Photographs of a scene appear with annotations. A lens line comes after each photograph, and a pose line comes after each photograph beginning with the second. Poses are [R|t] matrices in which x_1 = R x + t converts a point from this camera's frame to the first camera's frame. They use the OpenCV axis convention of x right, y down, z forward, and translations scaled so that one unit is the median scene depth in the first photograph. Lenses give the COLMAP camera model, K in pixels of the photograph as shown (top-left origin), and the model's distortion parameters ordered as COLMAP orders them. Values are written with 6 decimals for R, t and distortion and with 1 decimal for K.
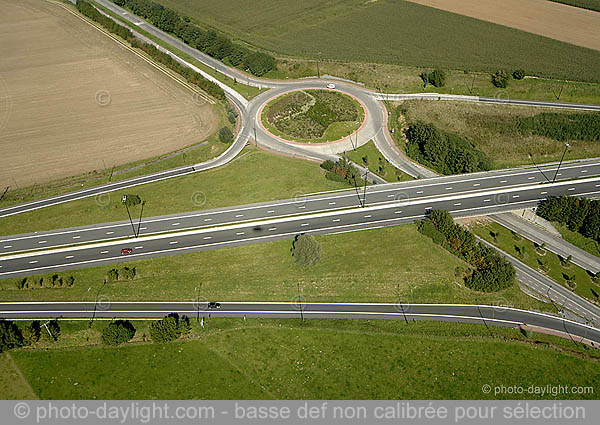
lens RADIAL K [[498.8, 0, 300.0], [0, 498.8, 212.5], [0, 0, 1]] dist [-0.038430, -0.000661]
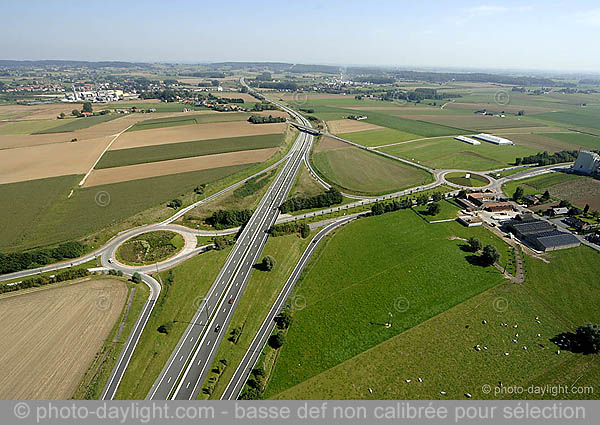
lens RADIAL K [[317.6, 0, 300.0], [0, 317.6, 212.5], [0, 0, 1]] dist [-0.018621, 0.000459]
pose [[0.303508, -0.399954, 0.864824, -0.676226], [0.621989, 0.770741, 0.138159, -0.124967], [-0.721812, 0.495978, 0.482693, 0.104672]]
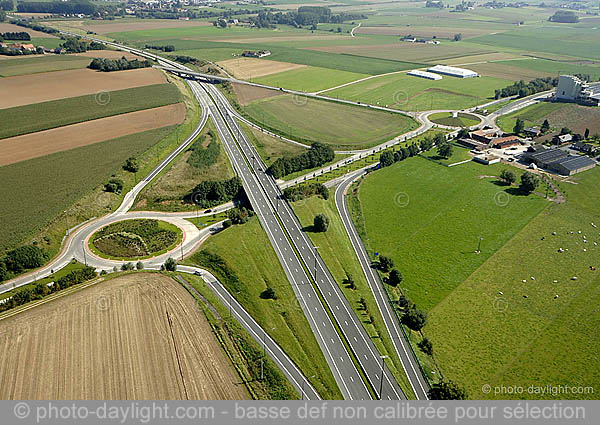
lens RADIAL K [[599.4, 0, 300.0], [0, 599.4, 212.5], [0, 0, 1]] dist [-0.012710, -0.010273]
pose [[-0.092431, -0.376330, 0.921864, -1.242893], [0.646256, 0.681658, 0.343068, -0.466844], [-0.757502, 0.627470, 0.180199, 0.449080]]
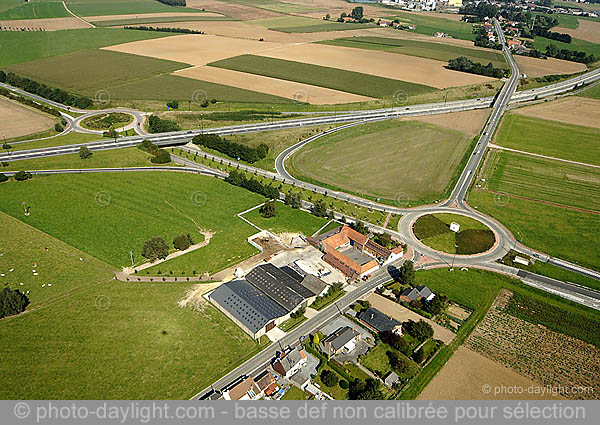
lens RADIAL K [[475.4, 0, 307.1], [0, 475.4, 212.7], [0, 0, 1]] dist [-0.013108, 0.002536]
pose [[0.971905, -0.075190, 0.223040, 0.360837], [0.116479, 0.977081, -0.178172, 0.611821], [-0.204531, 0.199145, 0.958388, -0.952086]]
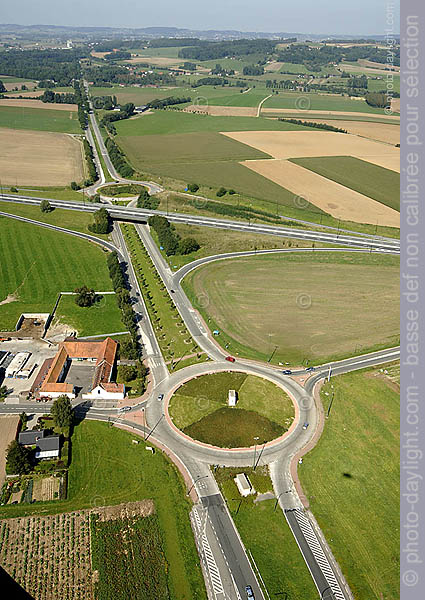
lens RADIAL K [[536.2, 0, 212.5], [0, 536.2, 300.0], [0, 0, 1]] dist [-0.011002, -0.002173]
pose [[0.889743, 0.238327, -0.389304, 1.293511], [-0.330817, 0.924326, -0.190212, 0.500963], [0.314511, 0.298029, 0.901256, -0.694456]]
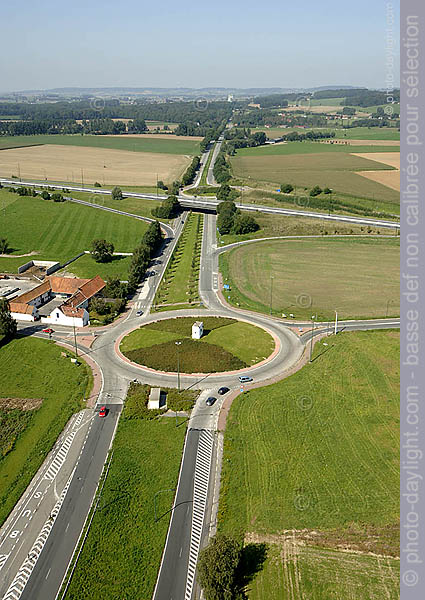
lens RADIAL K [[599.4, 0, 212.5], [0, 599.4, 300.0], [0, 0, 1]] dist [-0.012710, -0.010273]
pose [[0.727658, 0.236227, -0.643980, 1.543297], [-0.460816, 0.863769, -0.203843, 0.592140], [0.508097, 0.445084, 0.737386, -0.438215]]
